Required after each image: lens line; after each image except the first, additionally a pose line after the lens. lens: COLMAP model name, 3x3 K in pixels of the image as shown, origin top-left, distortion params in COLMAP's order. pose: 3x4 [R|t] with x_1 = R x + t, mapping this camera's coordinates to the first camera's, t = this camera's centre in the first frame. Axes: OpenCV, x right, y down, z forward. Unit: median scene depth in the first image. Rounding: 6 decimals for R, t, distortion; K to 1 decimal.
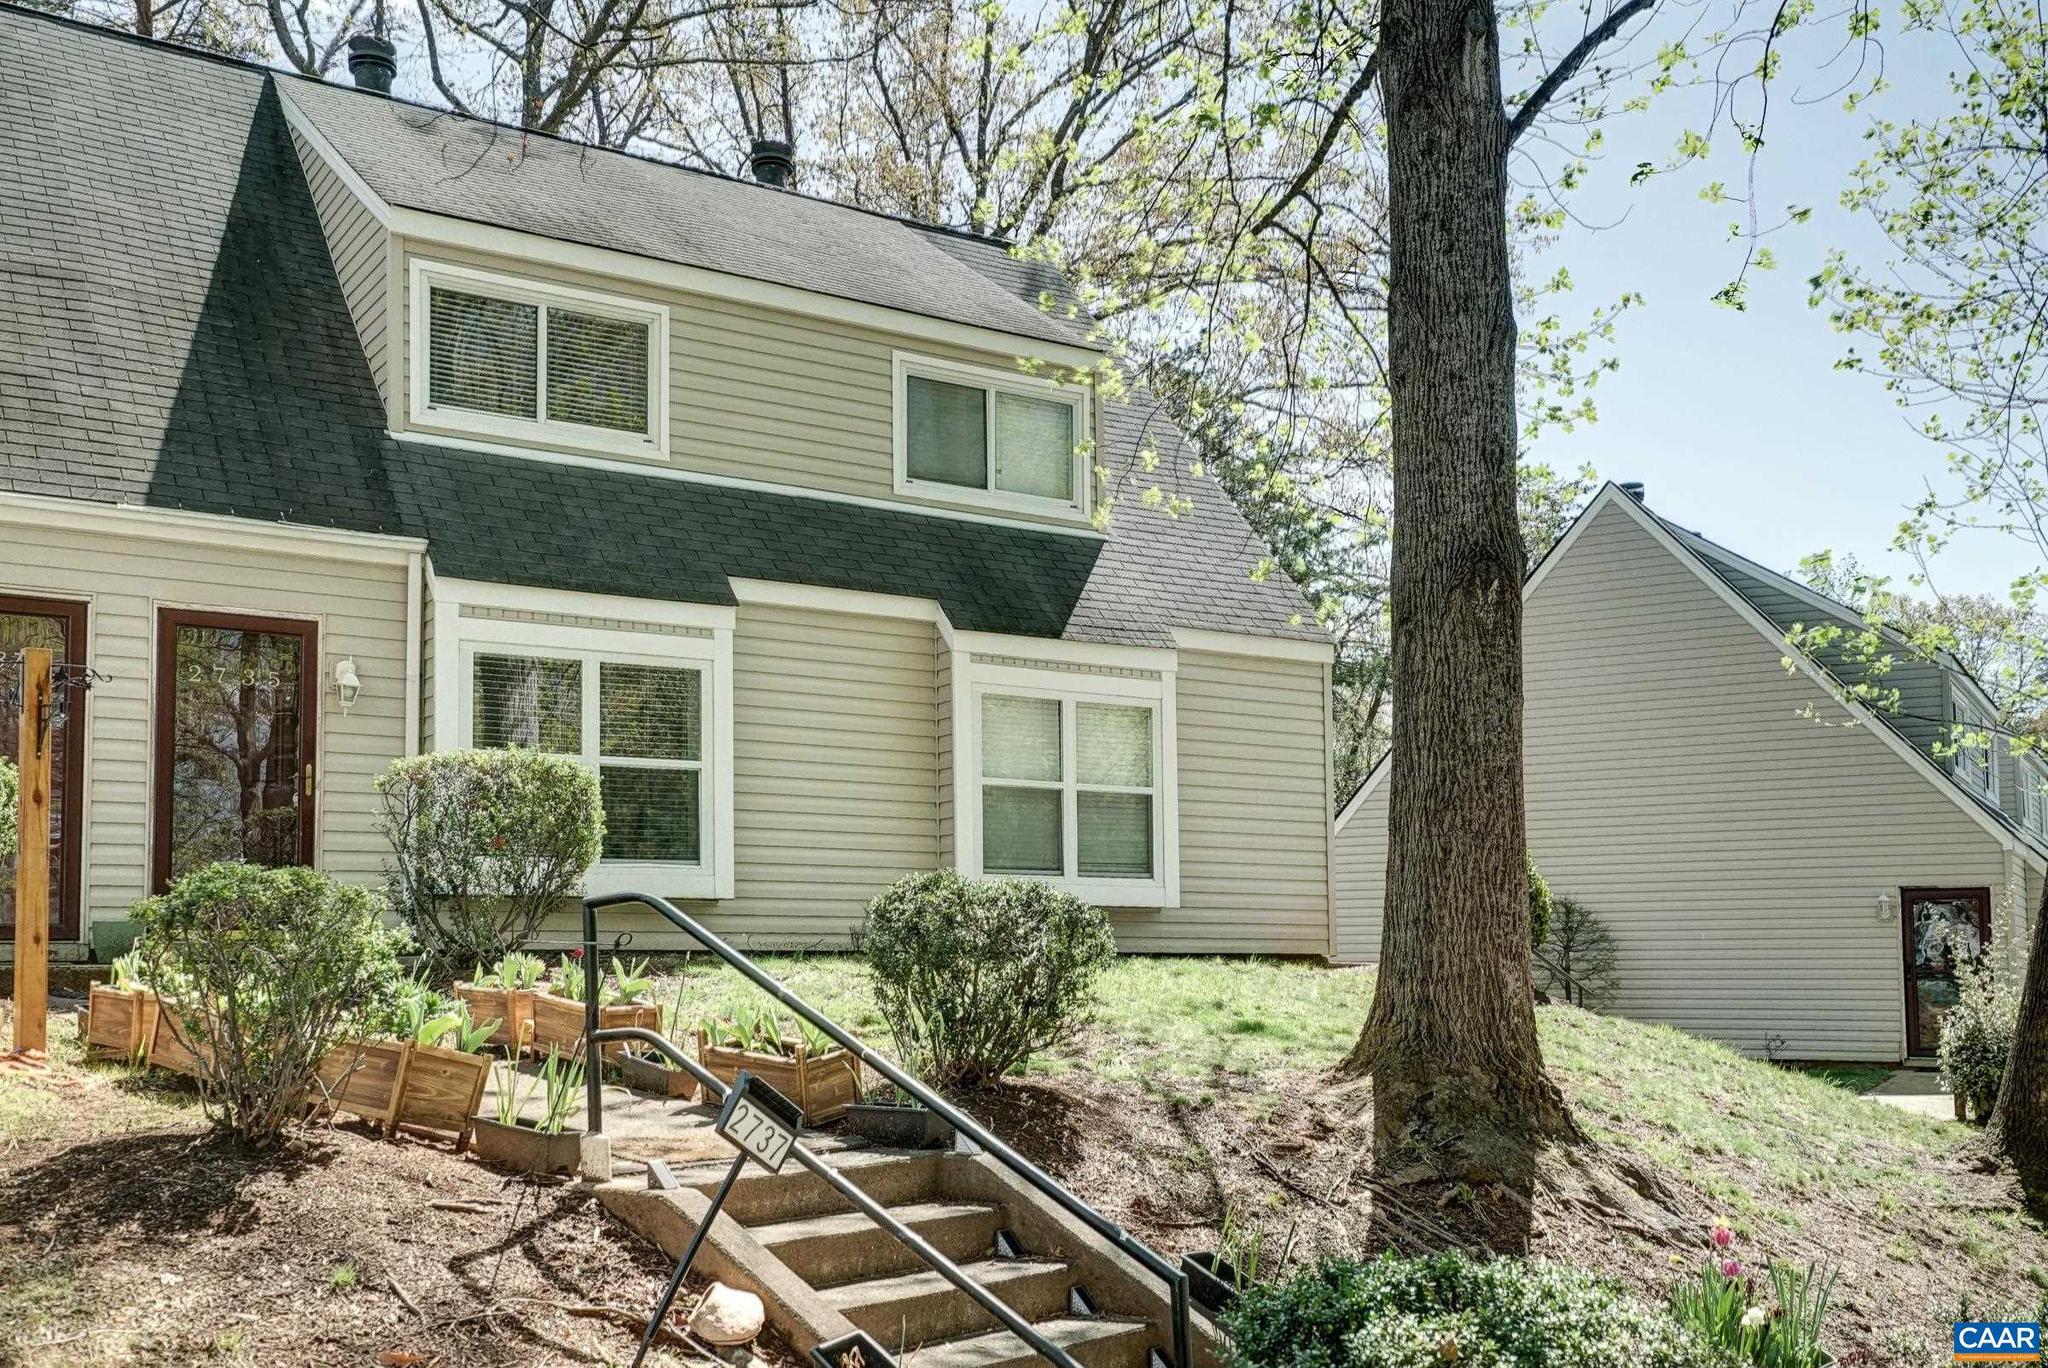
lens RADIAL K [[1940.0, 0, 933.4], [0, 1940.0, 841.4], [0, 0, 1]] dist [0.048223, 0.180034]
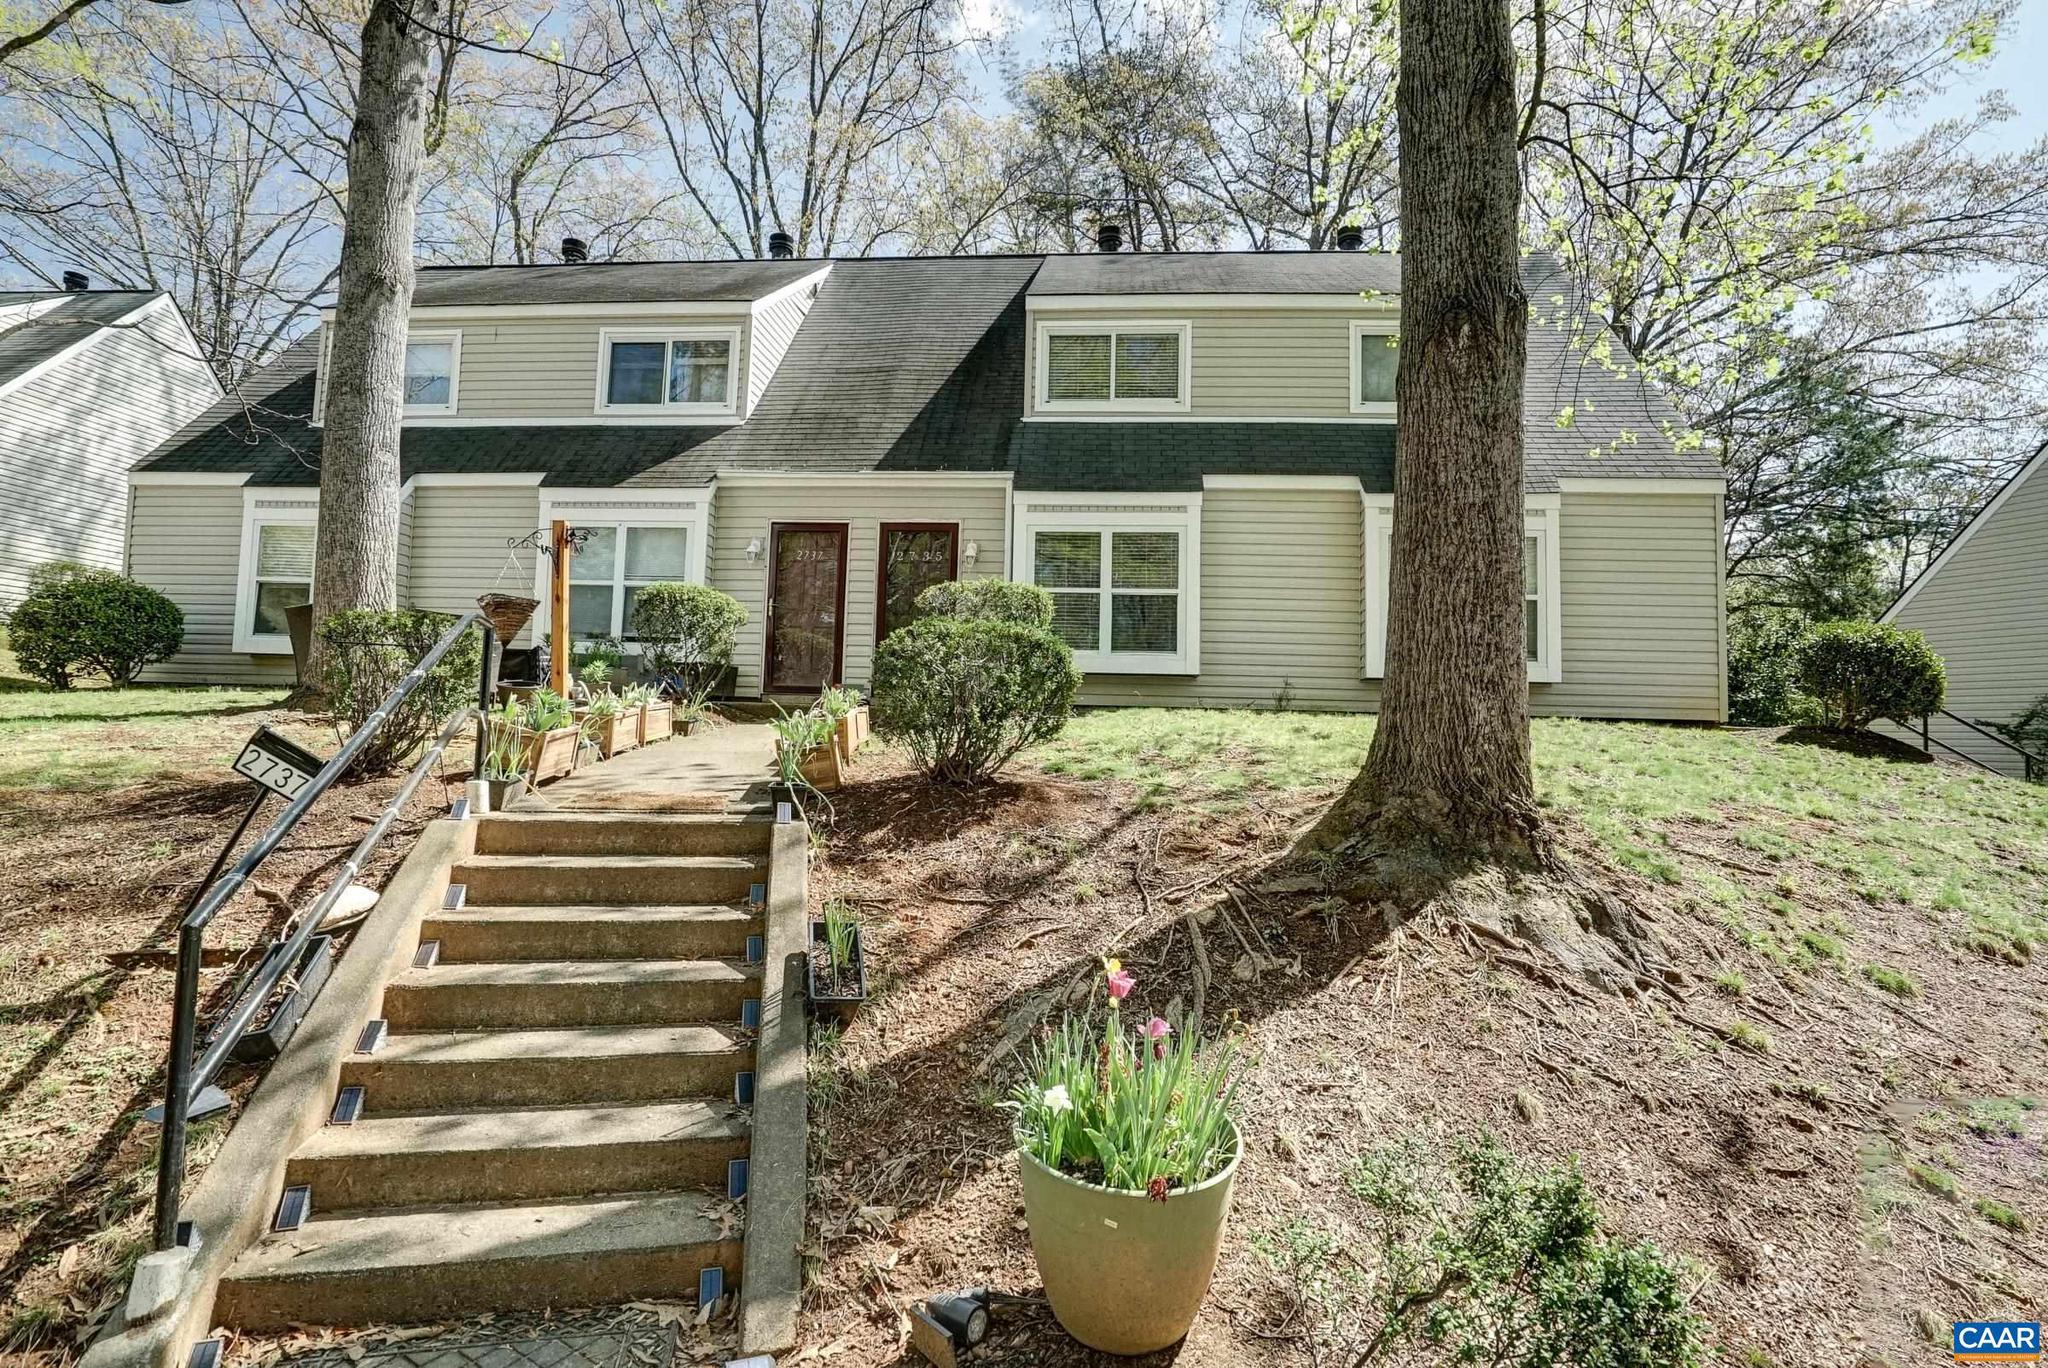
lens RADIAL K [[962.0, 0, 1024.0], [0, 962.0, 684.0], [0, 0, 1]] dist [-0.029871, -0.000038]
pose [[0.813930, -0.004211, -0.580948, 0.246643], [0.008674, 0.999950, 0.004905, 0.033562], [0.580899, -0.009031, 0.813926, 0.282721]]
